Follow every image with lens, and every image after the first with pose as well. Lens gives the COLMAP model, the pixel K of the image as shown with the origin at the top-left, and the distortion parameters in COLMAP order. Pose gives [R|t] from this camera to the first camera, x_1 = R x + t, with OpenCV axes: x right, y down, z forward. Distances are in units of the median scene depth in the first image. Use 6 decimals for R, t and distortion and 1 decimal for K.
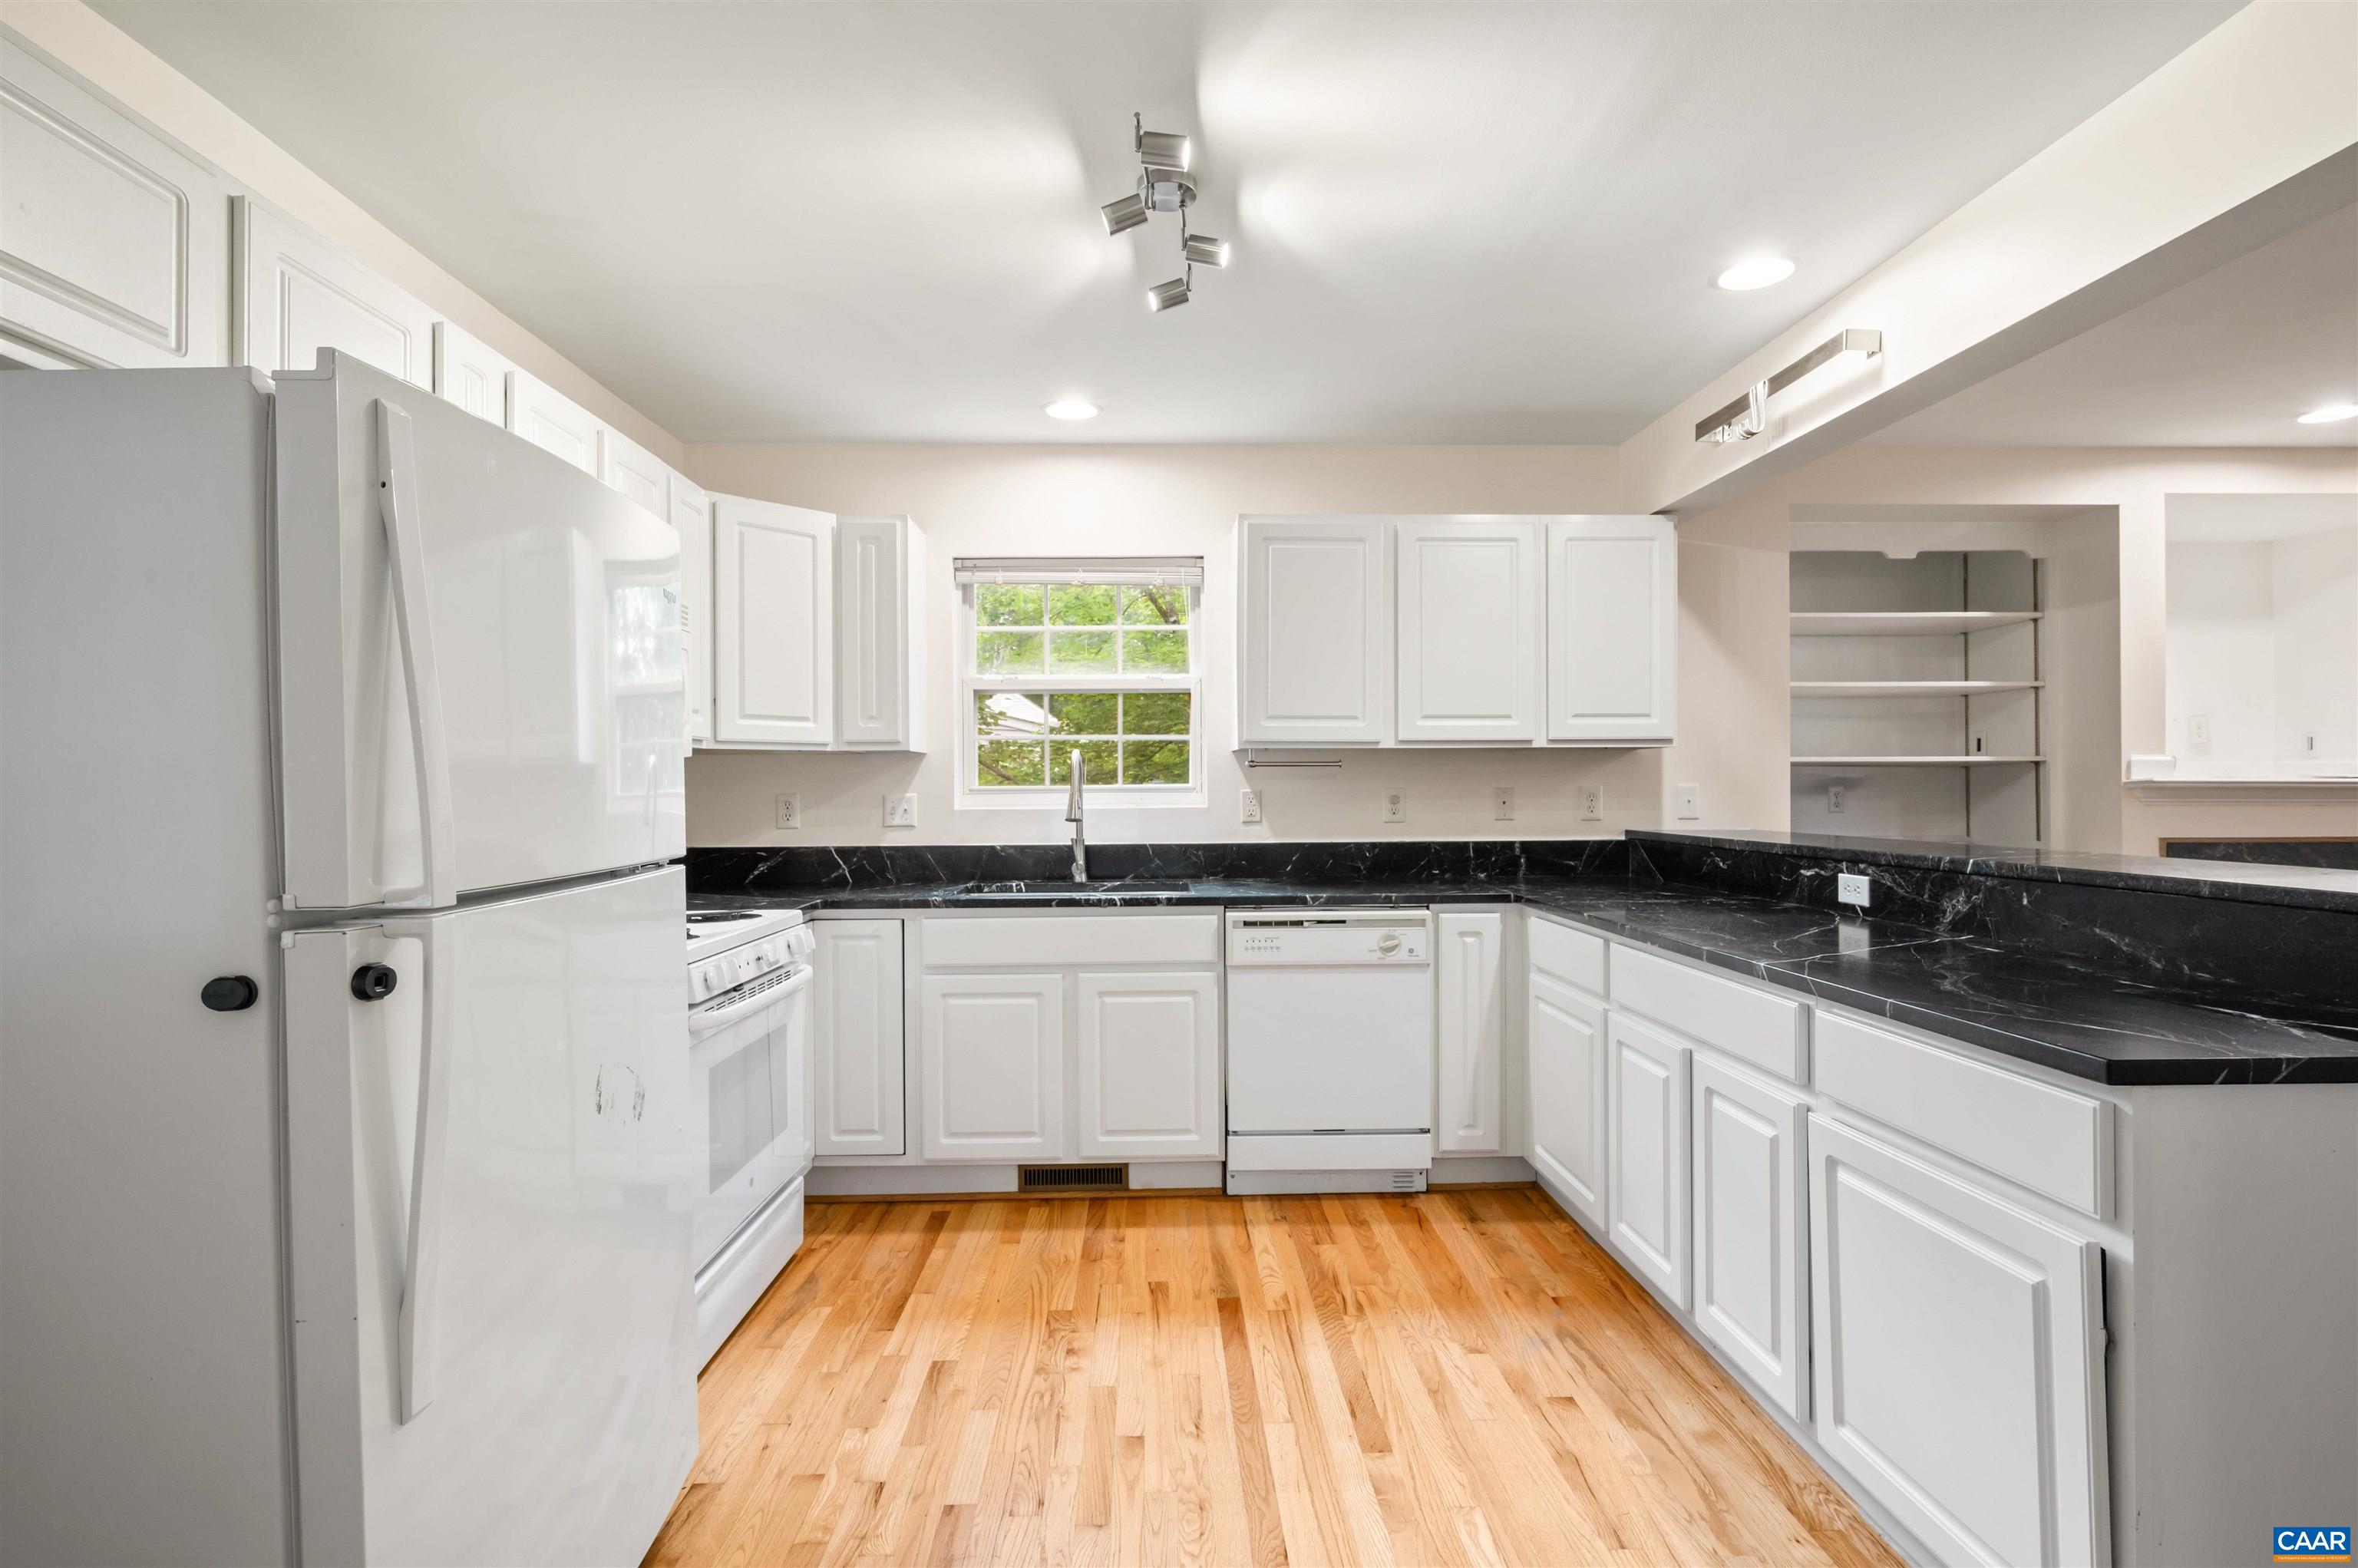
lens RADIAL K [[1141.8, 0, 1179.0], [0, 1141.8, 784.0], [0, 0, 1]] dist [0.000024, 0.000134]
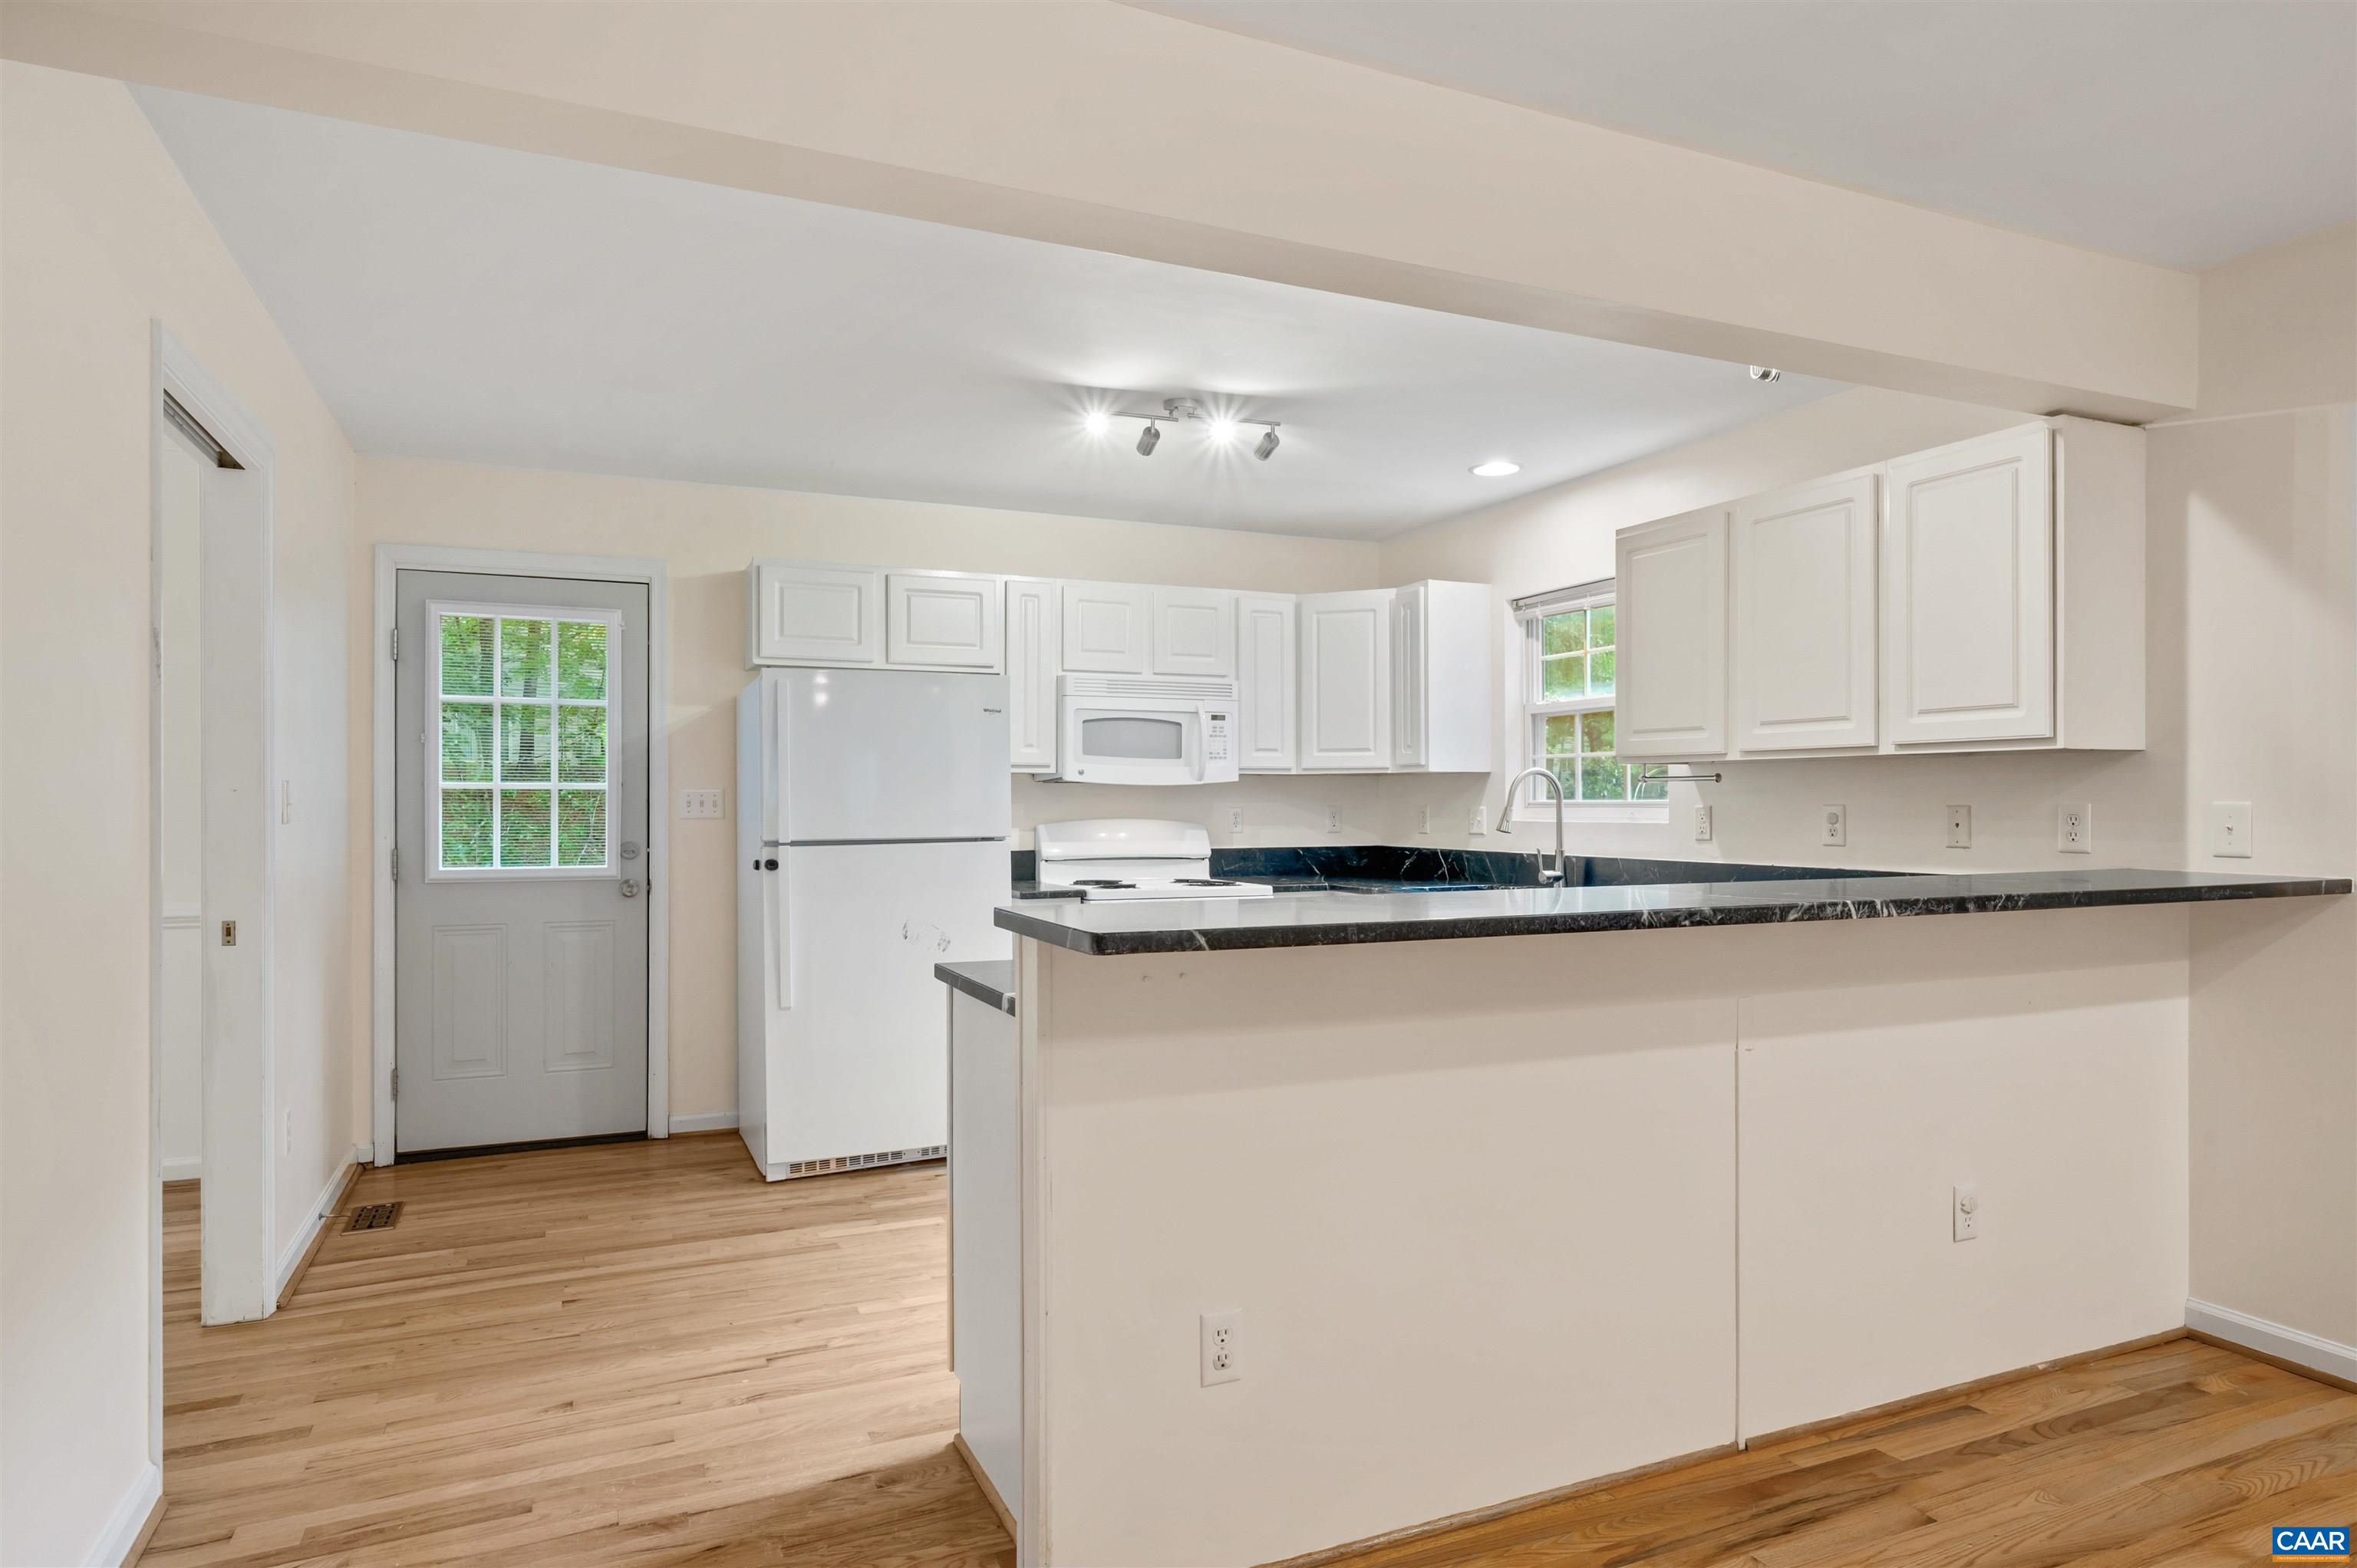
lens RADIAL K [[1347.4, 0, 1178.5], [0, 1347.4, 784.0], [0, 0, 1]] dist [-0.000785, -0.000237]
pose [[0.382103, -0.006685, -0.924095, 0.975191], [0.003182, 0.999977, -0.005918, -0.007825], [0.924114, -0.000679, 0.382116, 0.188430]]
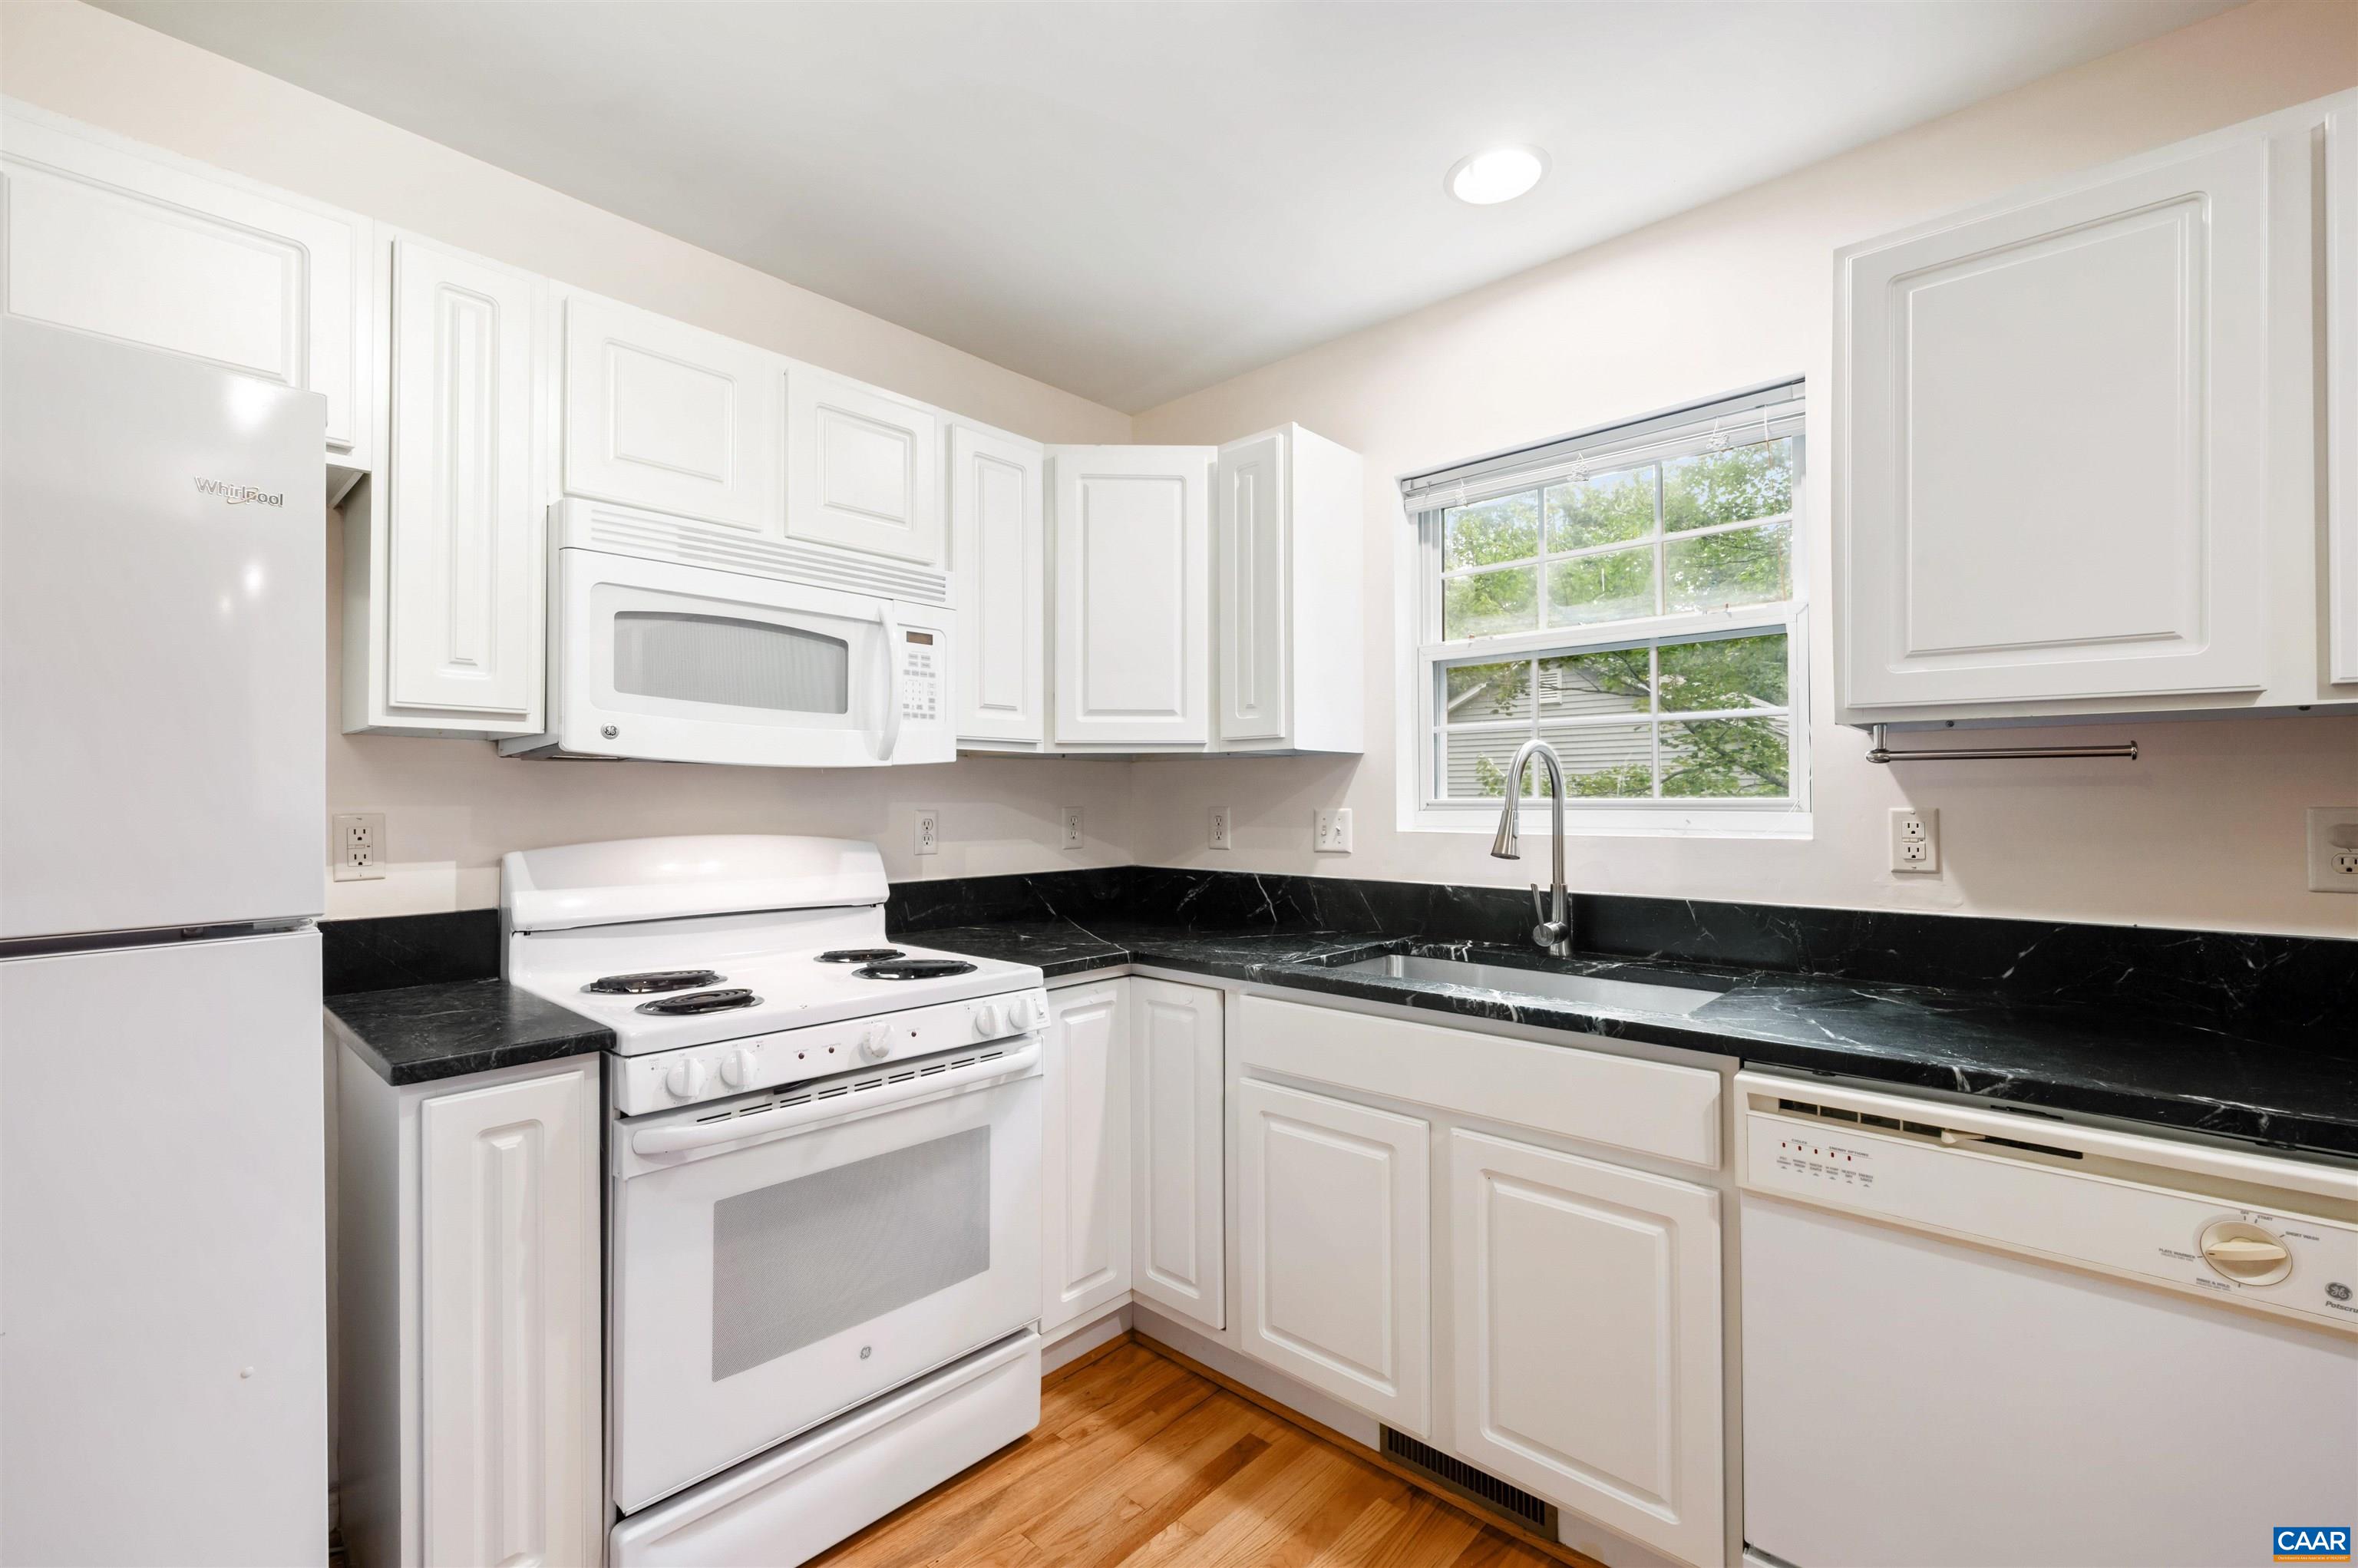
lens RADIAL K [[992.4, 0, 1179.0], [0, 992.4, 784.0], [0, 0, 1]] dist [-0.000023, 0.000061]
pose [[0.721155, -0.005417, -0.692752, 0.141042], [0.000146, 0.999971, -0.007668, -0.002407], [0.692773, 0.005429, 0.721135, 0.482885]]
